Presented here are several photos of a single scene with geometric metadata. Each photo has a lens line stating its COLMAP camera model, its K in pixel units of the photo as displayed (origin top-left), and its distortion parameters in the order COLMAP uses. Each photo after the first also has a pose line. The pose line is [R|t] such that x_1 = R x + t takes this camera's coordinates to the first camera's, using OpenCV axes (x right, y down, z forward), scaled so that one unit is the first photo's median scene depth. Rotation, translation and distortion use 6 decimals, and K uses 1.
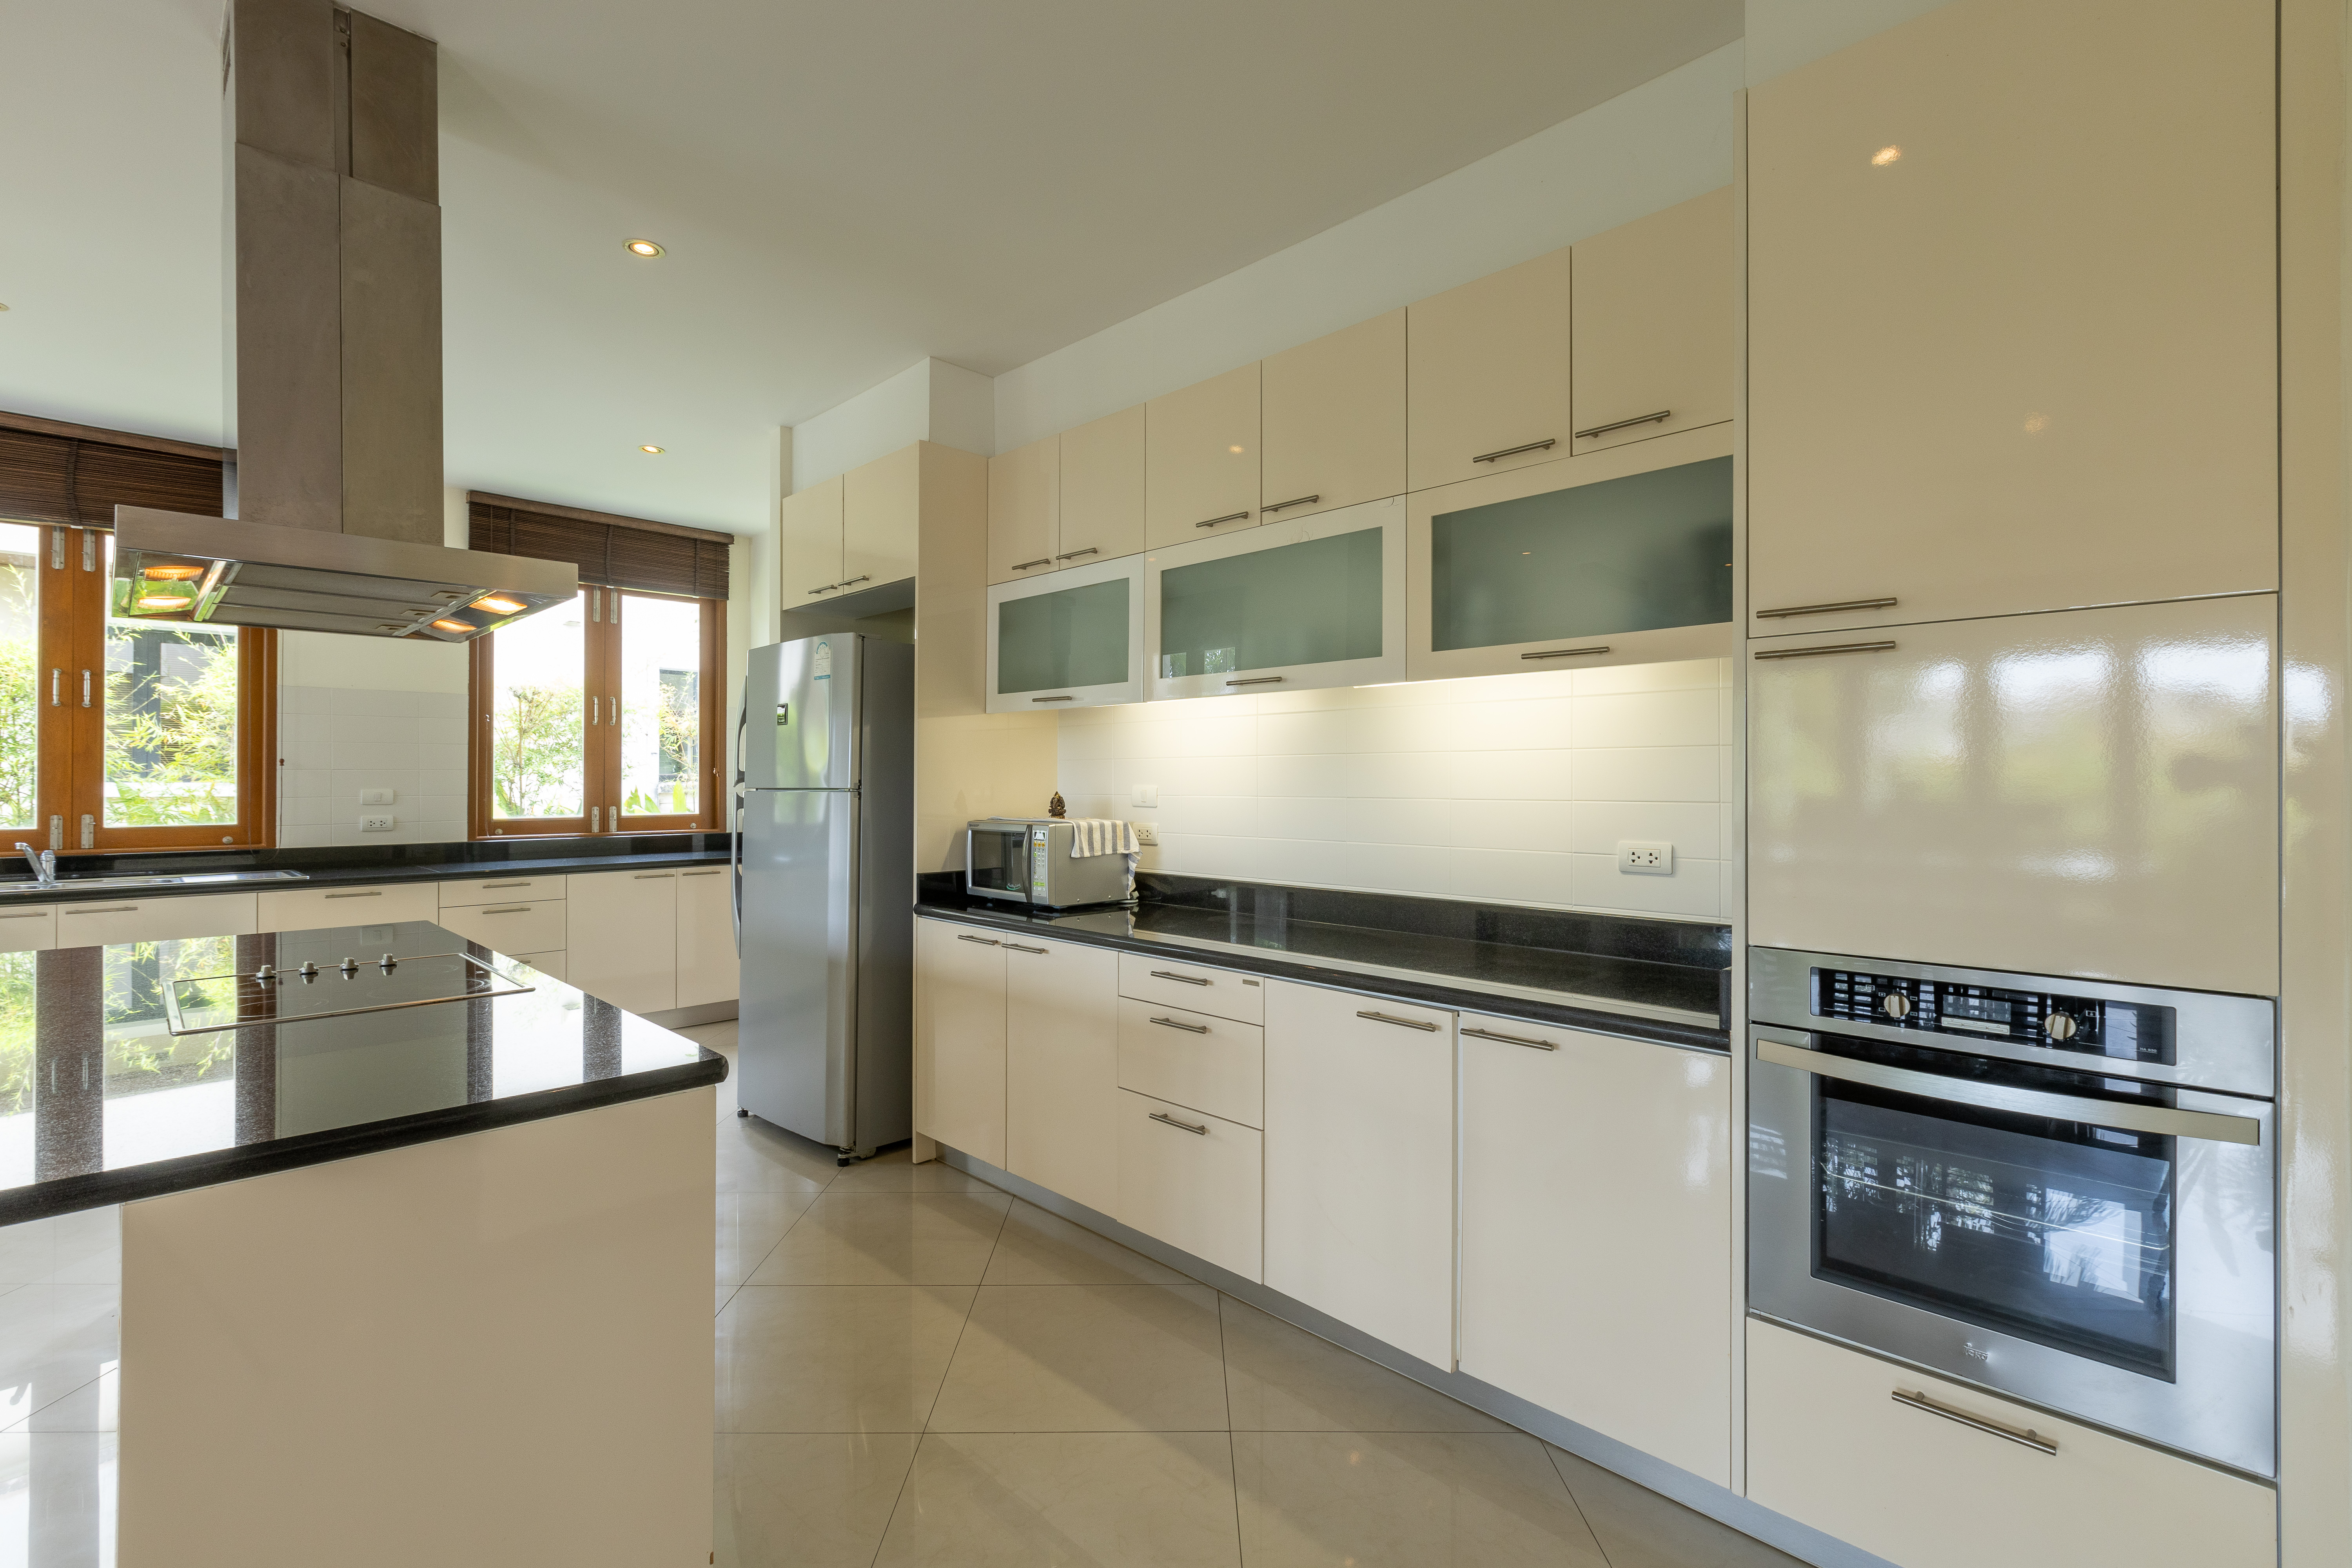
lens RADIAL K [[1045.7, 0, 1184.9], [0, 1045.7, 765.3], [0, 0, 1]] dist [-0.000386, -0.000150]
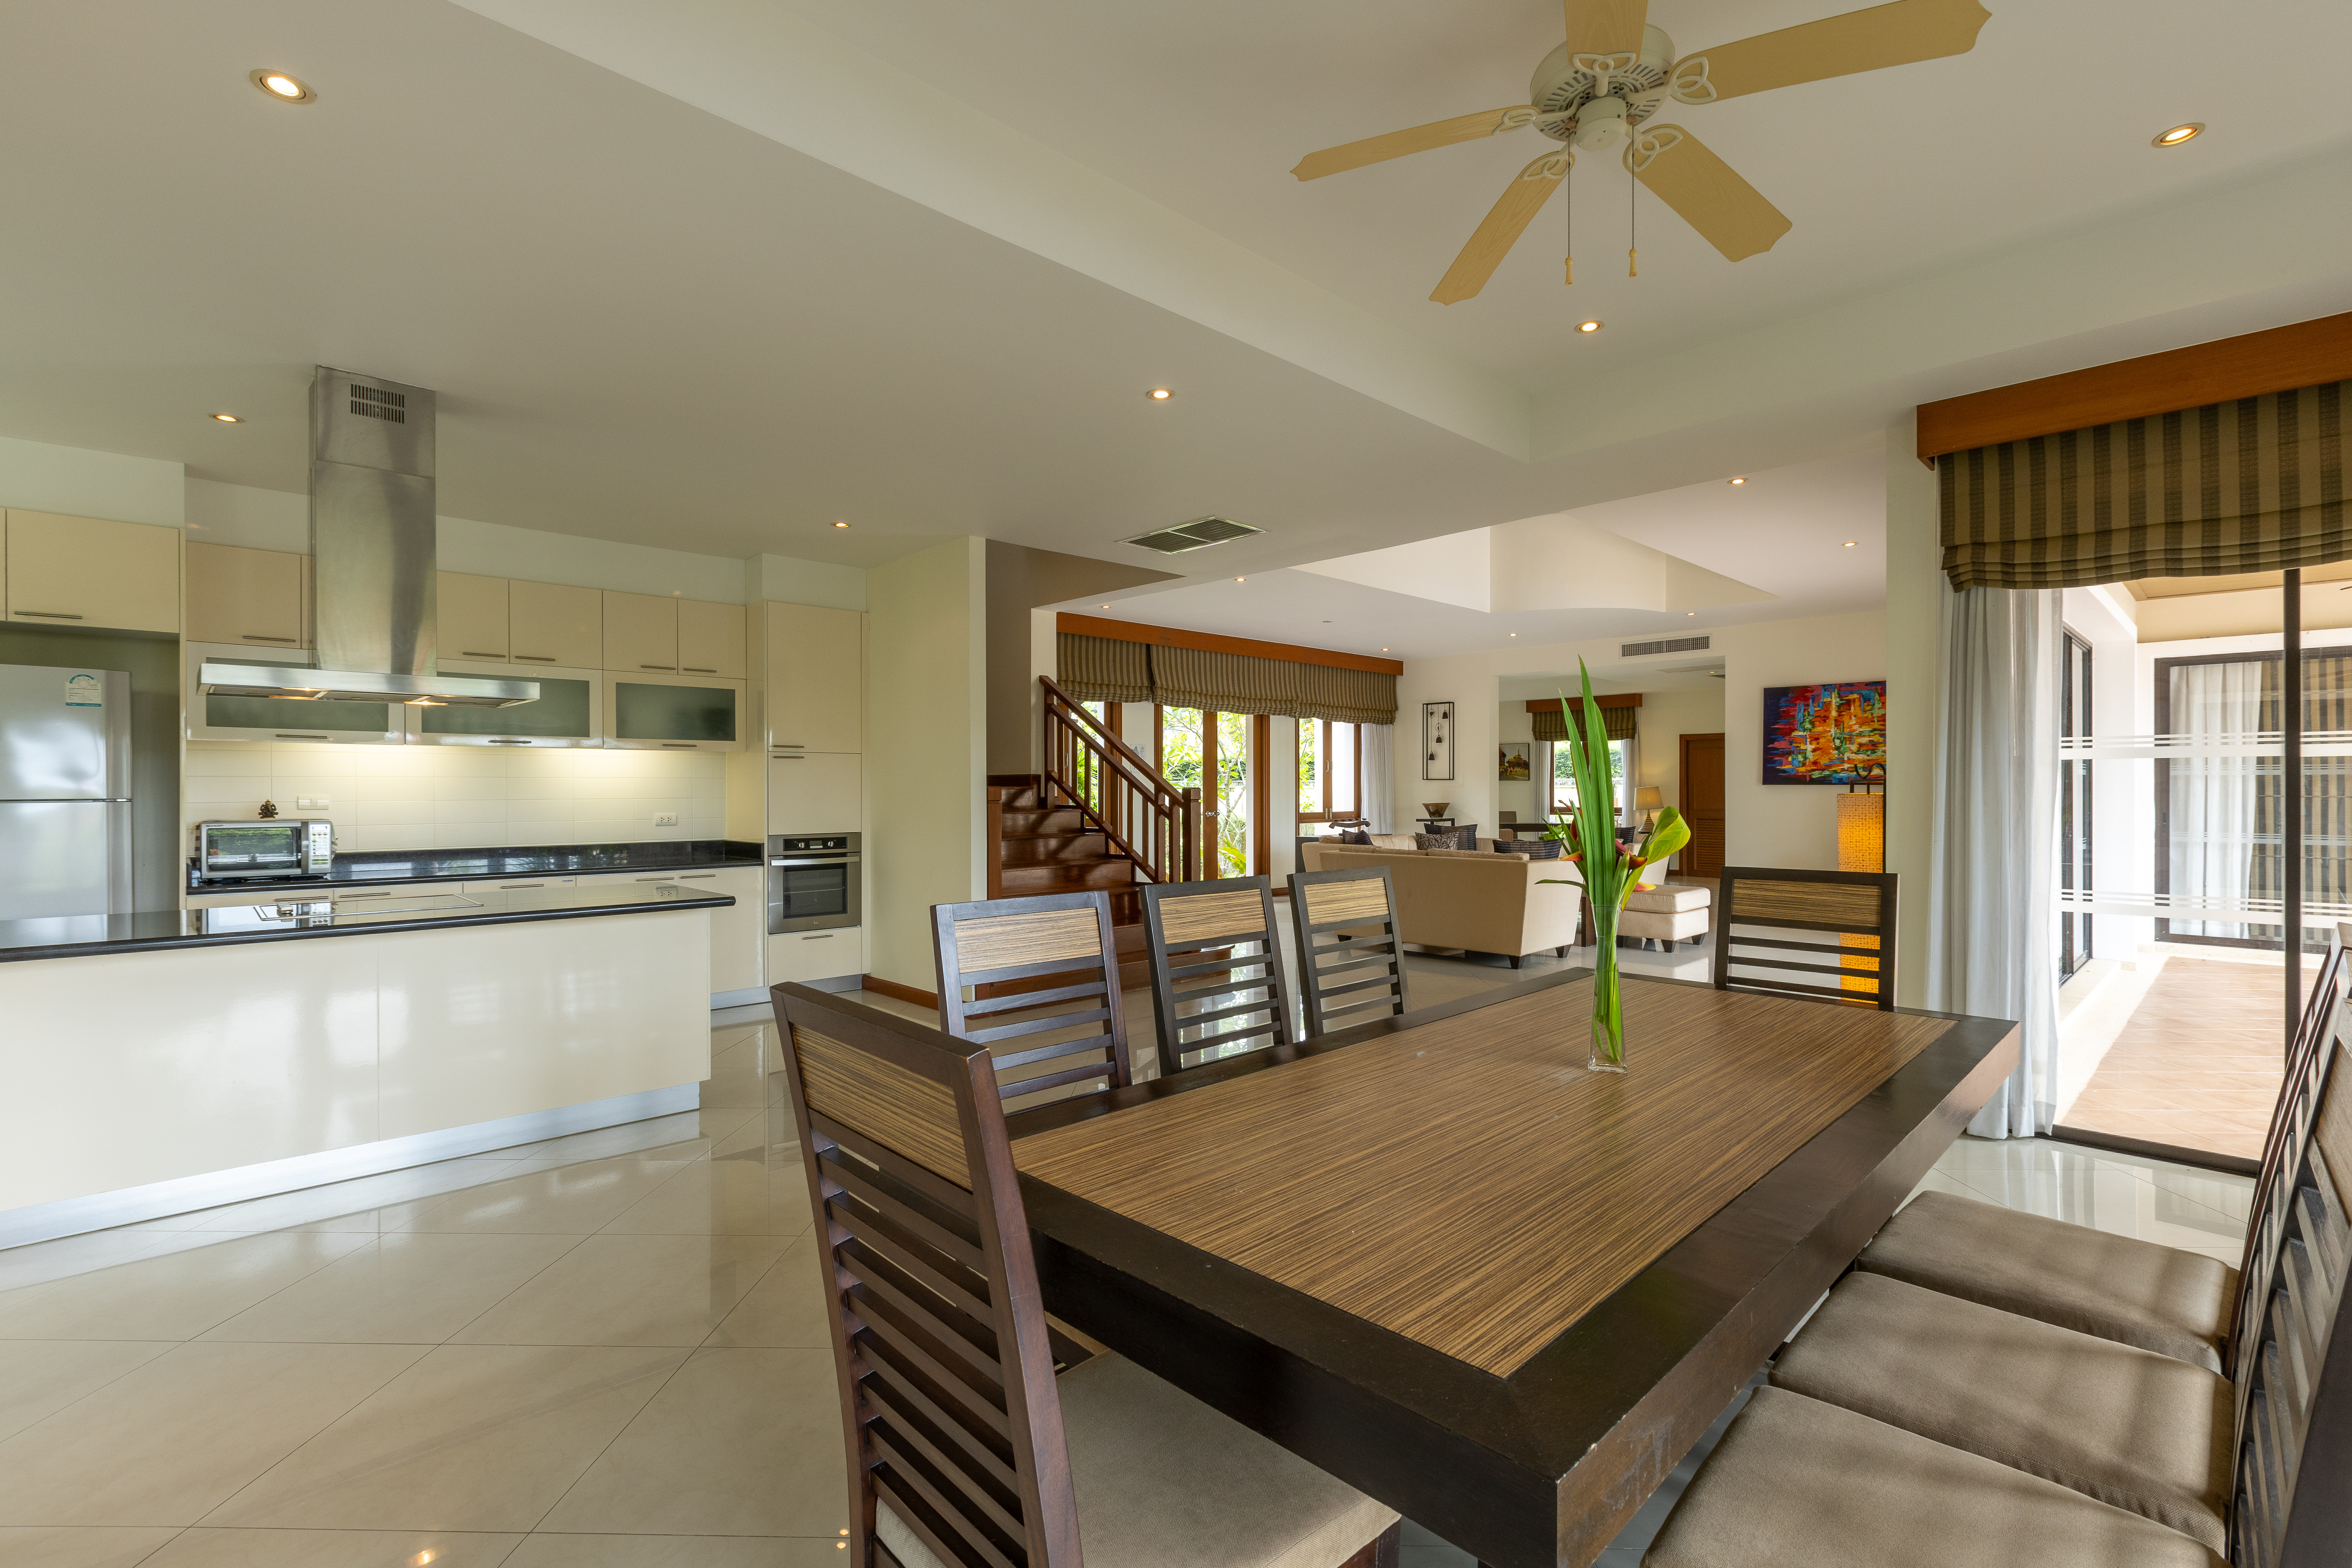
lens RADIAL K [[1030.1, 0, 1184.1], [0, 1030.1, 789.1], [0, 0, 1]] dist [-0.000711, -0.000445]
pose [[0.030893, -0.003653, 0.999516, -1.597361], [-0.015652, 0.999869, 0.004138, -0.015669], [-0.999400, -0.015773, 0.030831, -0.302747]]
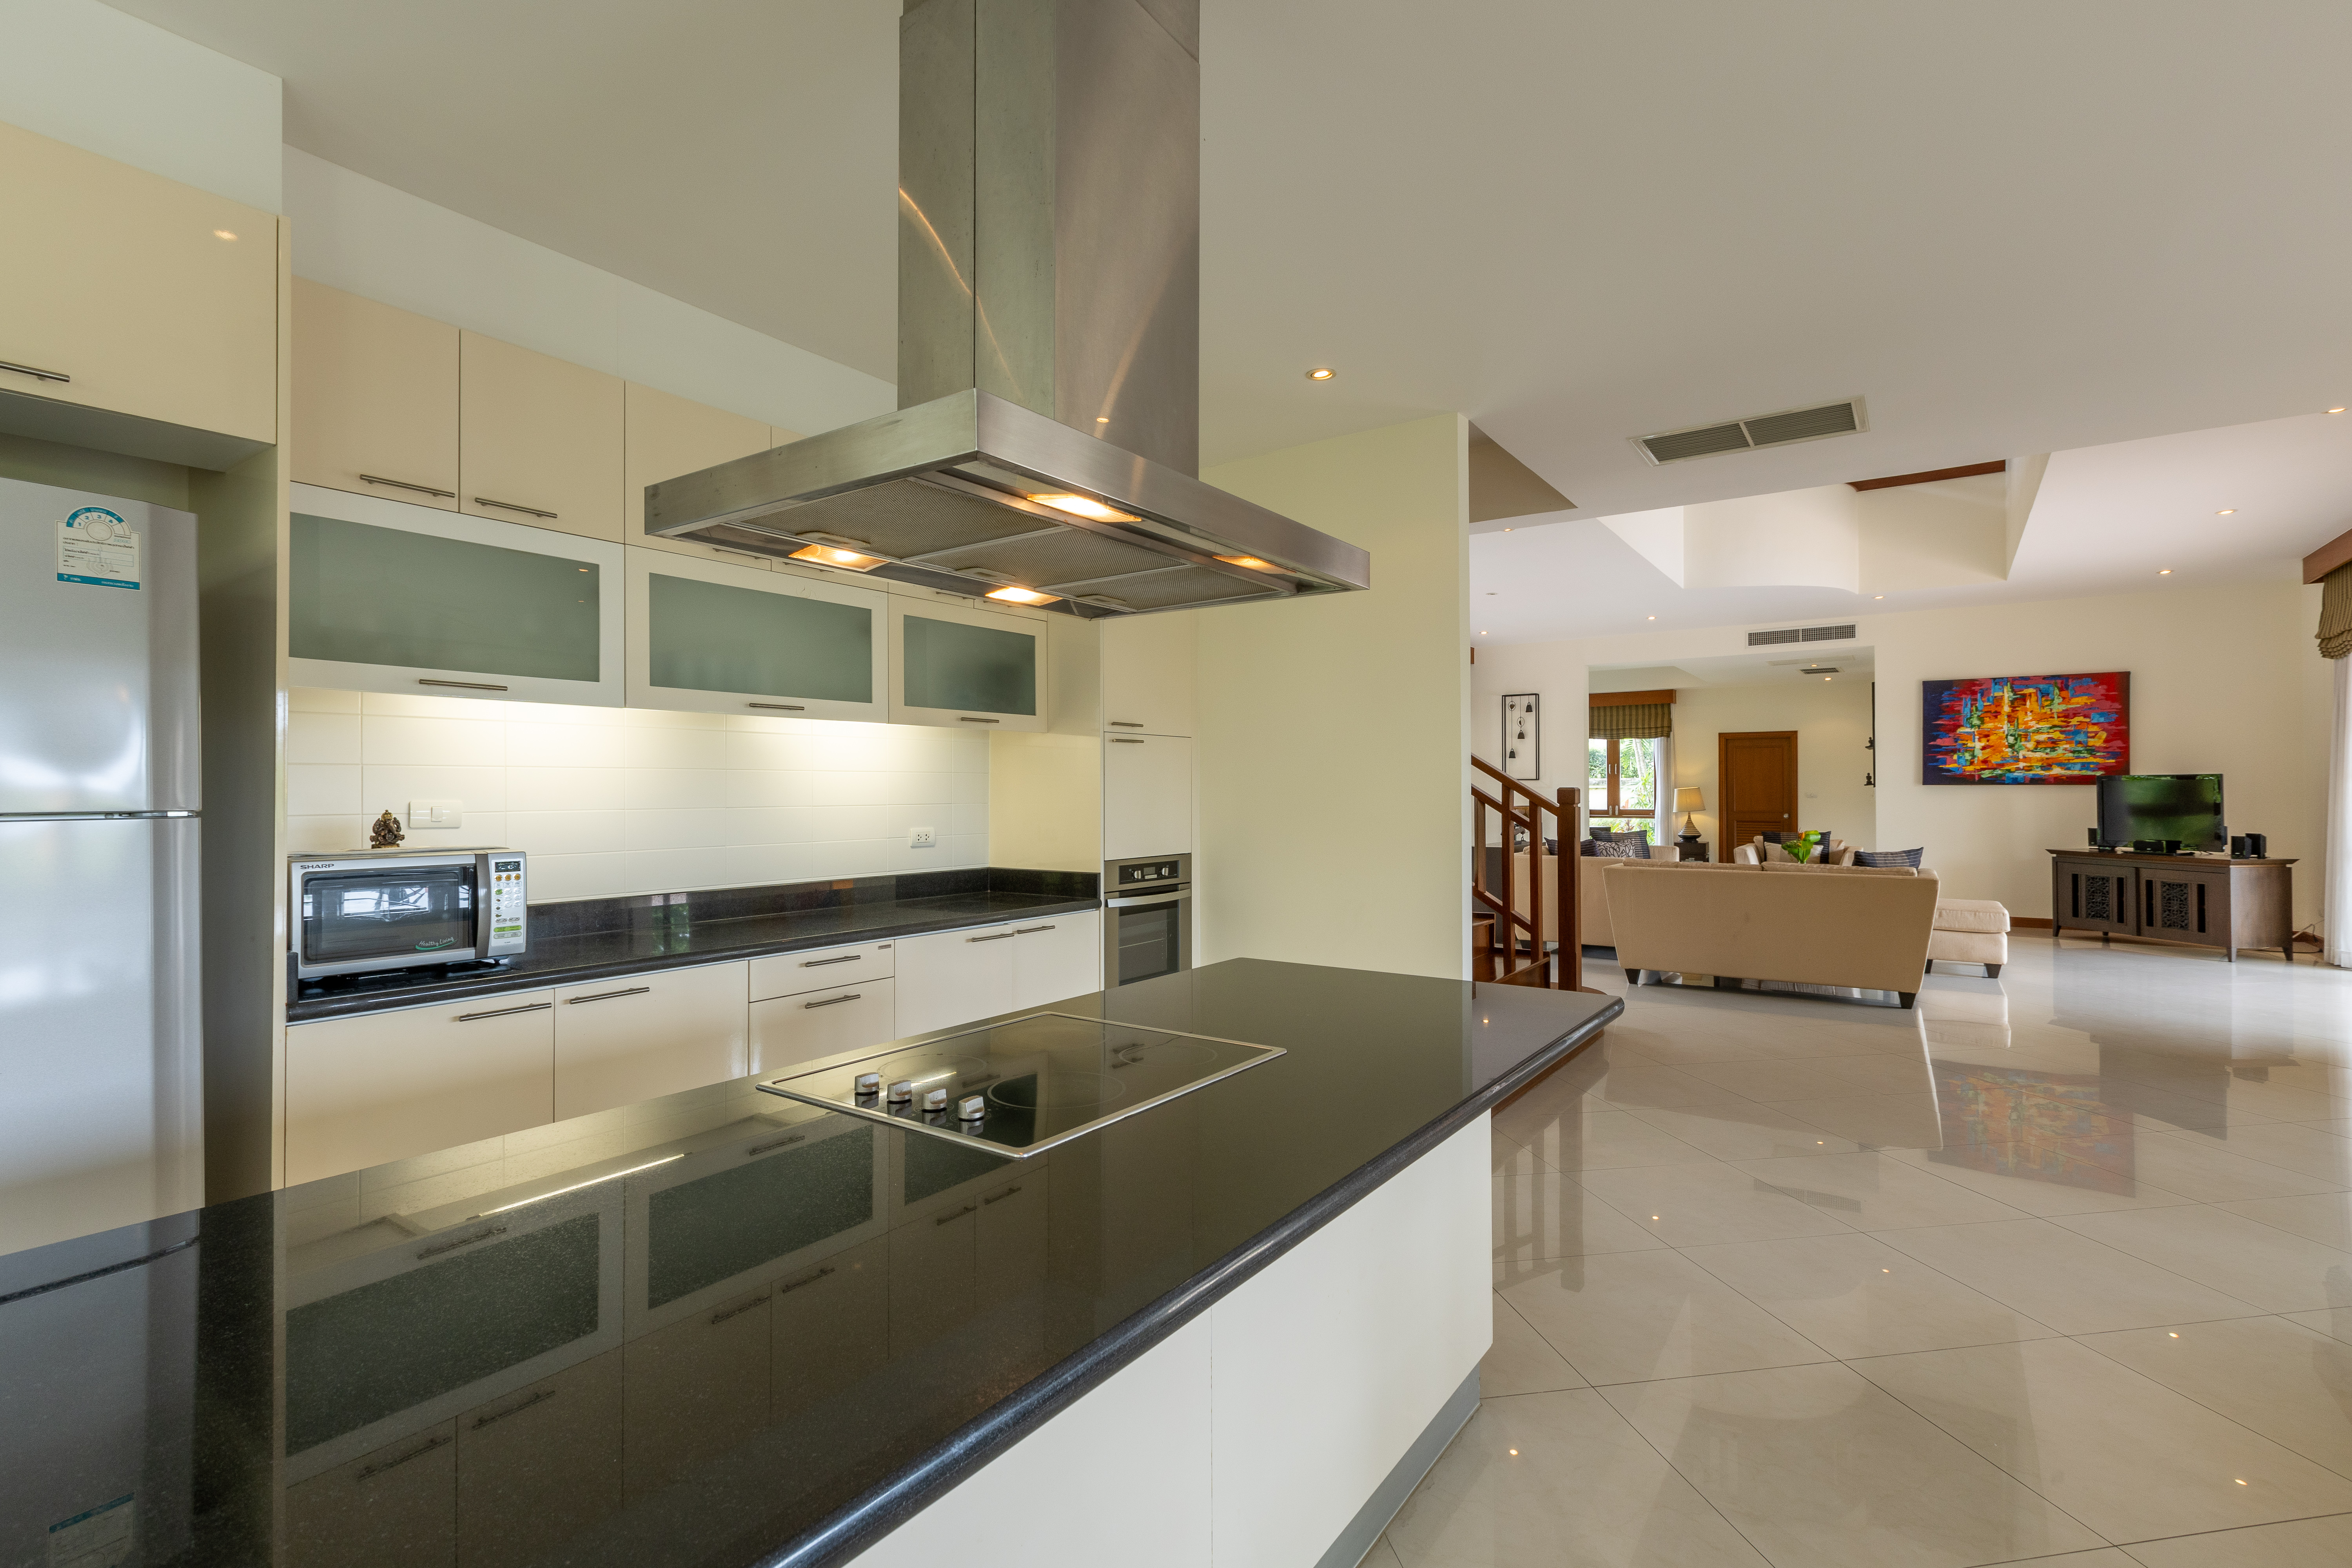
lens RADIAL K [[1062.3, 0, 1190.6], [0, 1062.3, 780.6], [0, 0, 1]] dist [0.000168, -0.000059]
pose [[-0.166057, 0.006855, 0.986092, -0.993090], [-0.014557, 0.999850, -0.009402, 0.004107], [-0.986009, -0.015916, -0.165932, 0.634631]]
